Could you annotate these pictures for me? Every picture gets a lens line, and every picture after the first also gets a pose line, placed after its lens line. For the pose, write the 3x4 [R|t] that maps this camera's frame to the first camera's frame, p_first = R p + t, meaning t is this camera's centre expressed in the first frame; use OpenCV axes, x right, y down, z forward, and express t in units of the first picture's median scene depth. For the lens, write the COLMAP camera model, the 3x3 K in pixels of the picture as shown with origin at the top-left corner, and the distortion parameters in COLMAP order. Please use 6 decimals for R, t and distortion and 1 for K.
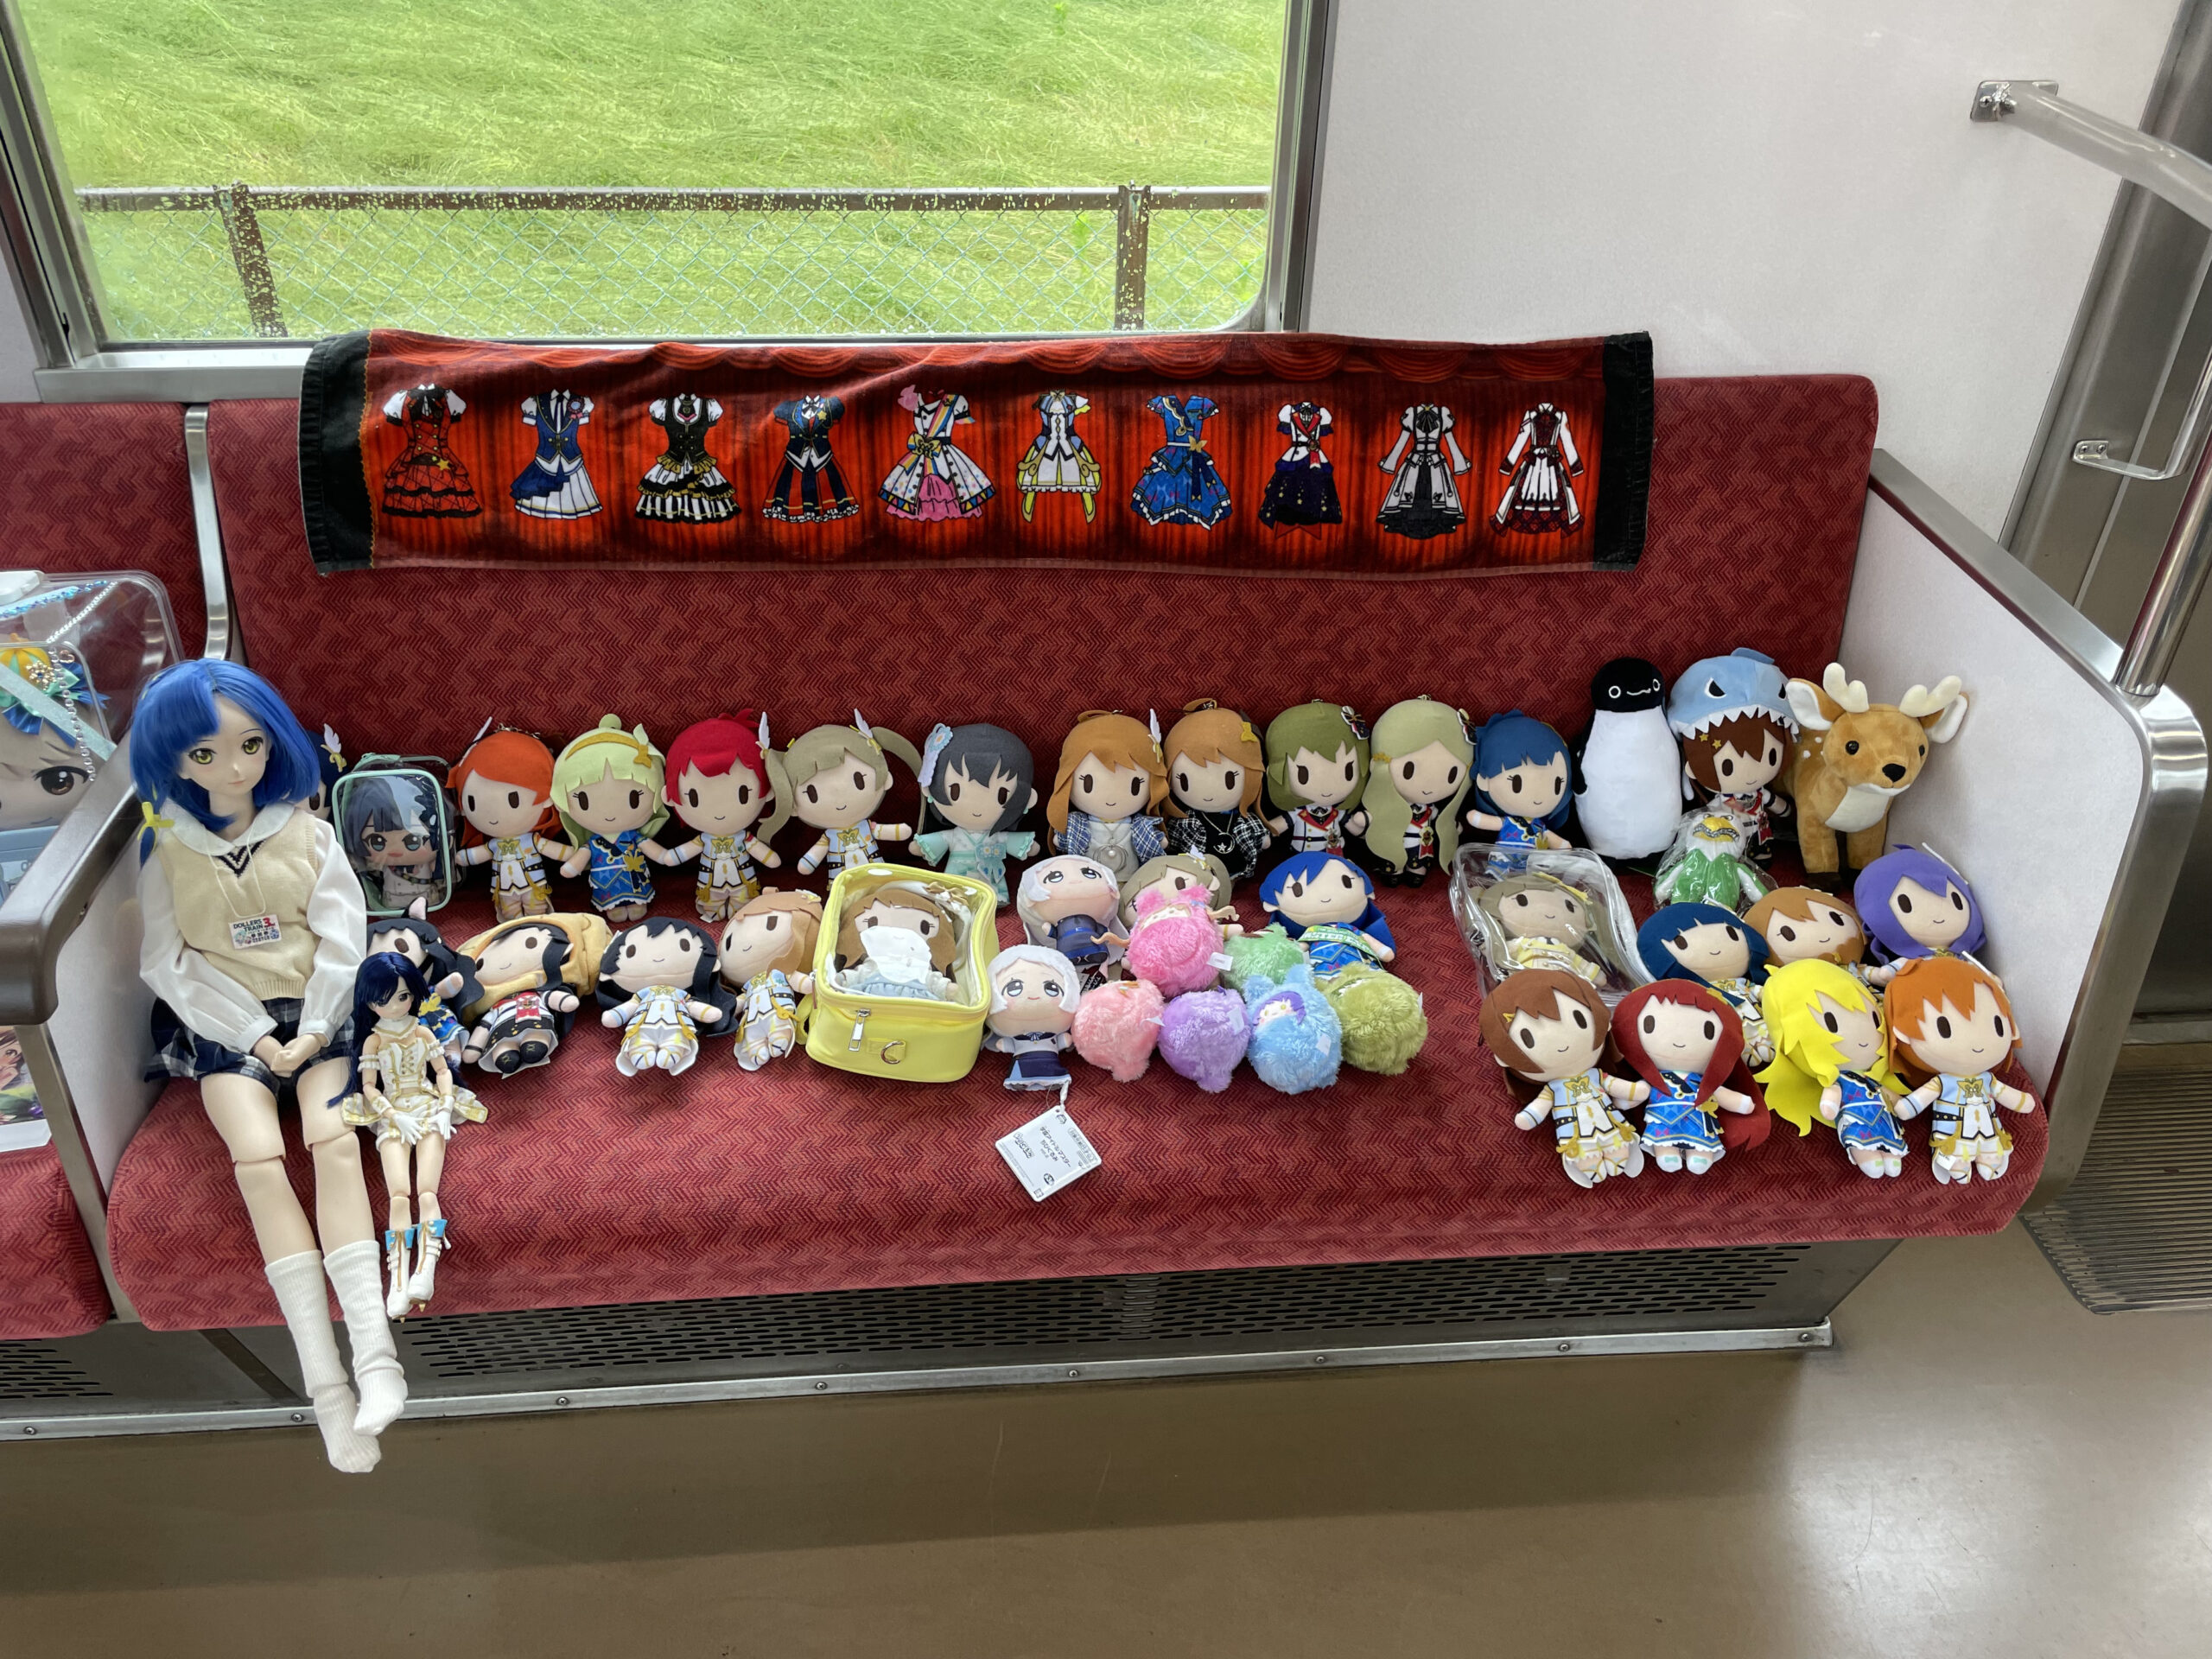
lens RADIAL K [[1683.3, 0, 1106.0], [0, 1683.3, 829.5], [0, 0, 1]] dist [0.083382, -0.123308]
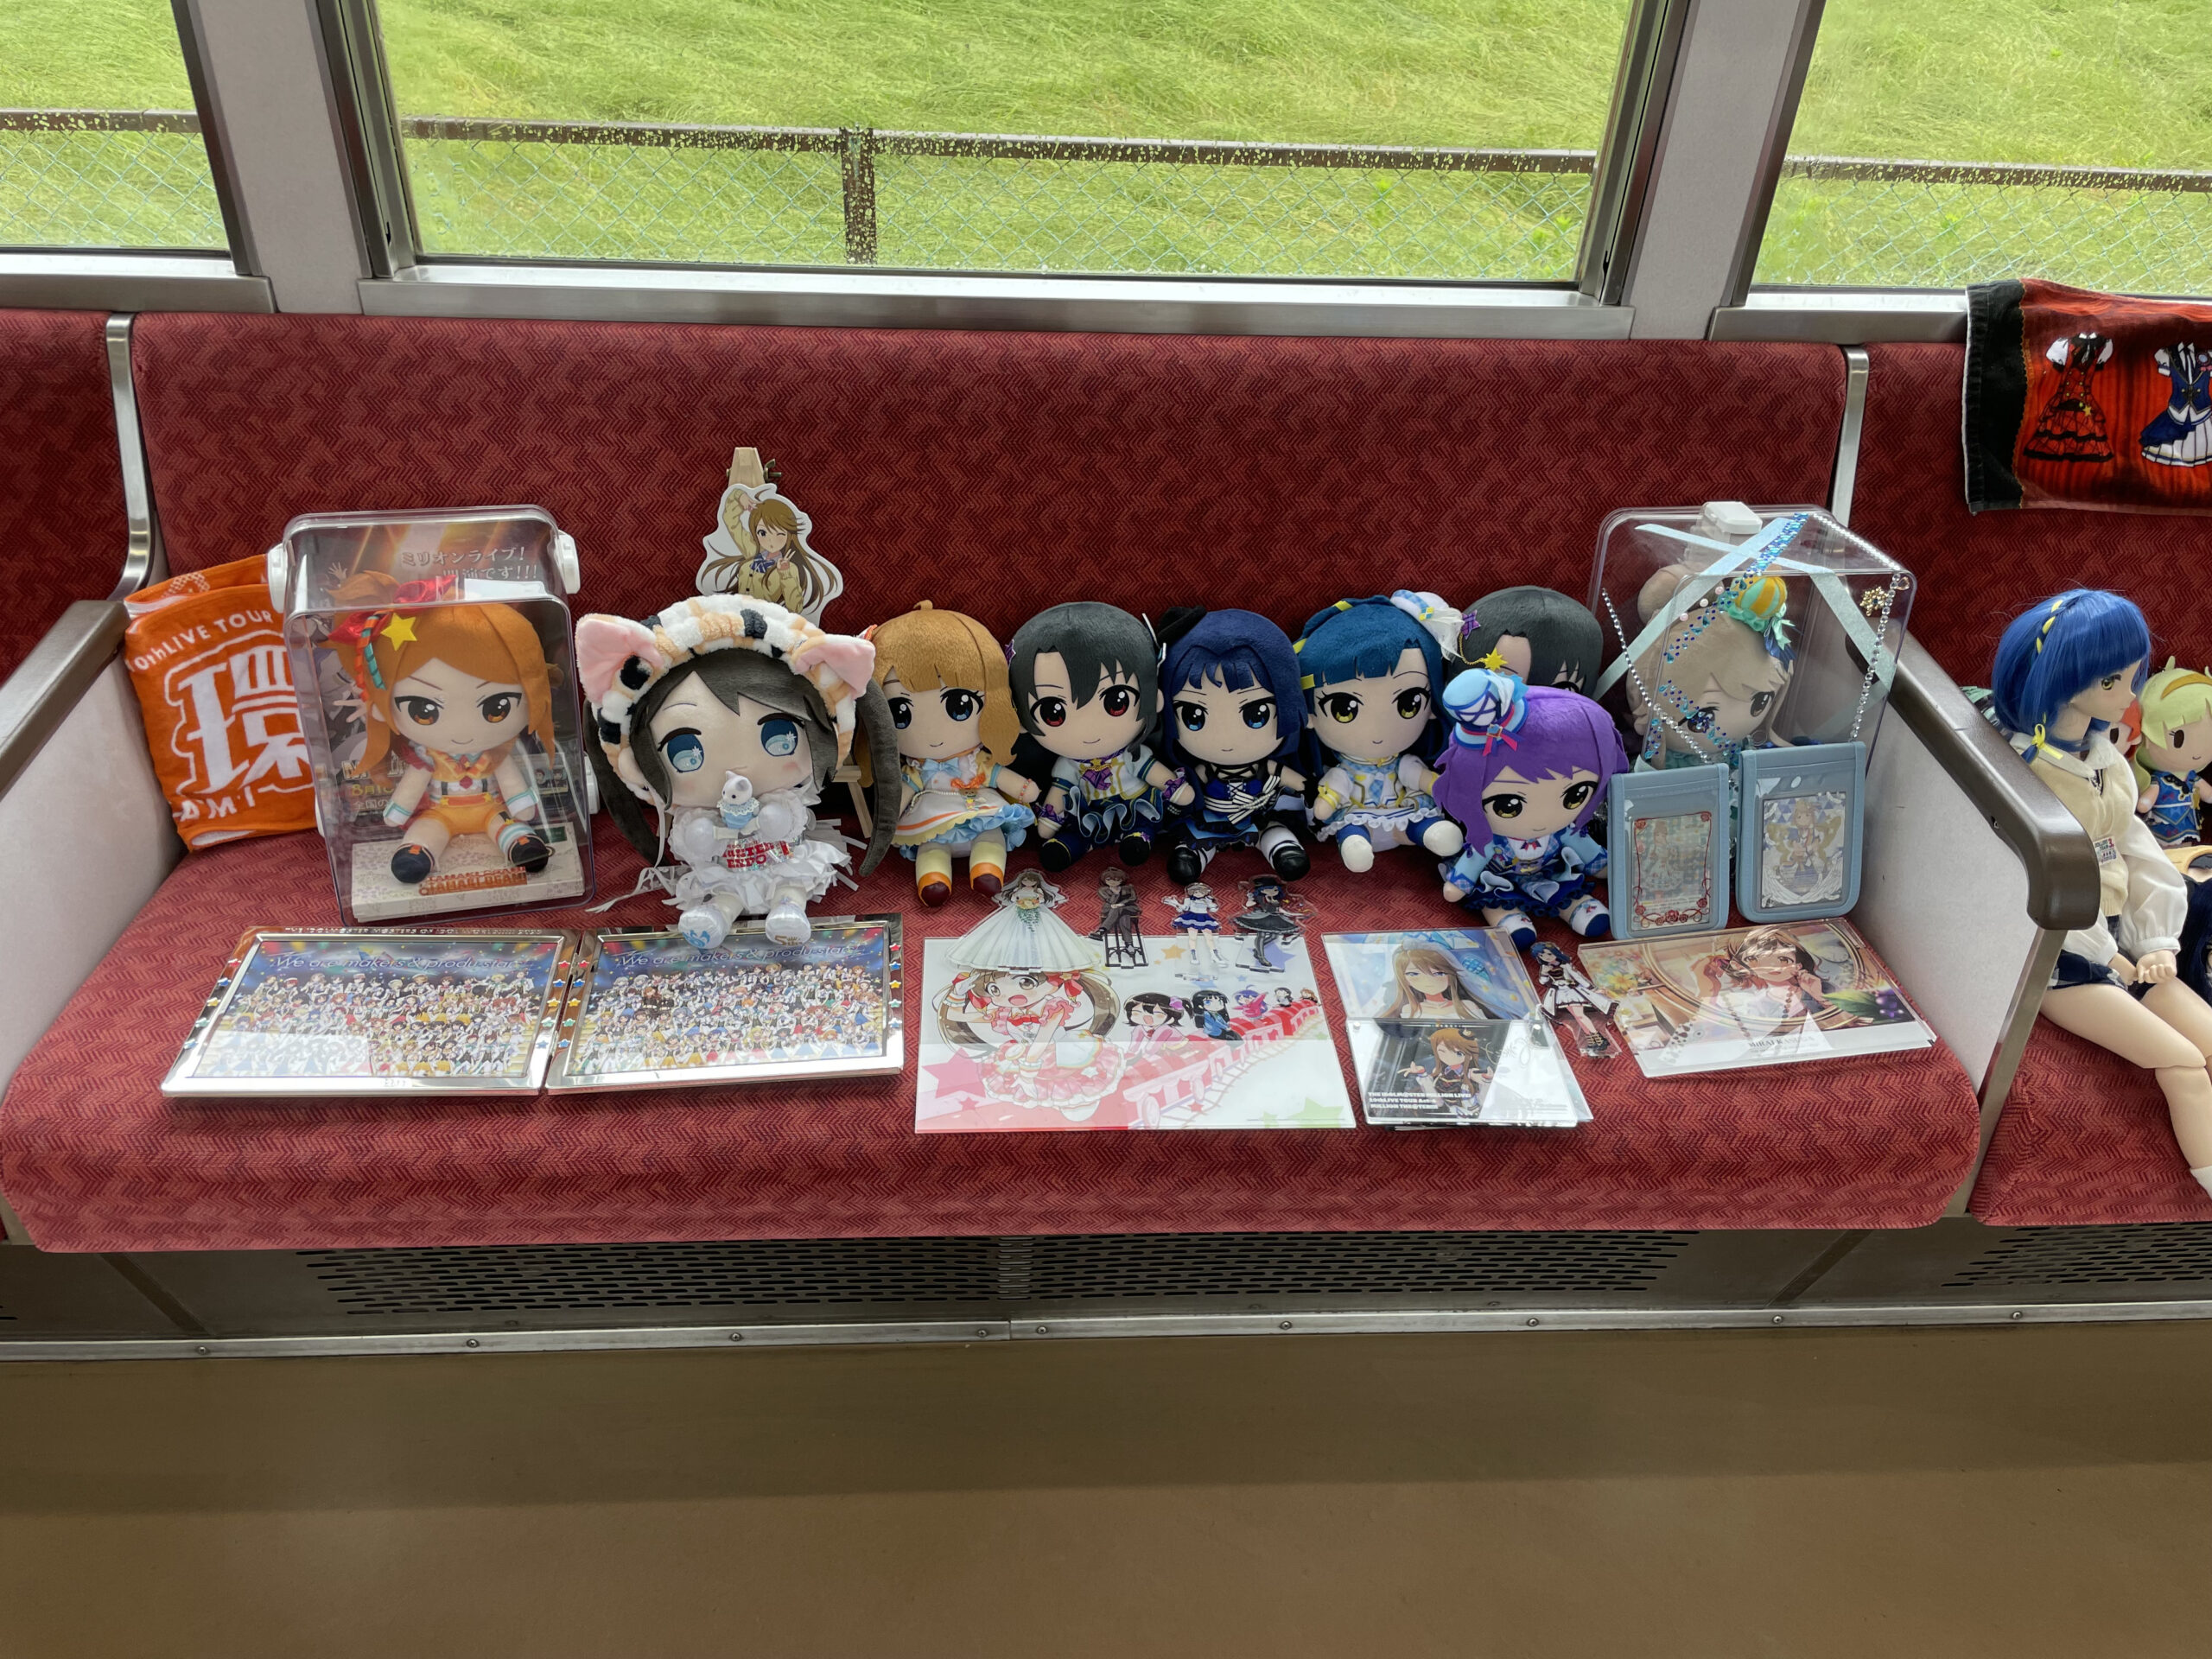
lens RADIAL K [[1674.9, 0, 1095.3], [0, 1674.9, 808.5], [0, 0, 1]] dist [0.088767, -0.127991]
pose [[0.999286, 0.036325, -0.010350, -0.968632], [-0.036220, 0.999292, 0.010186, 0.039404], [0.010712, -0.009803, 0.999895, -0.045602]]
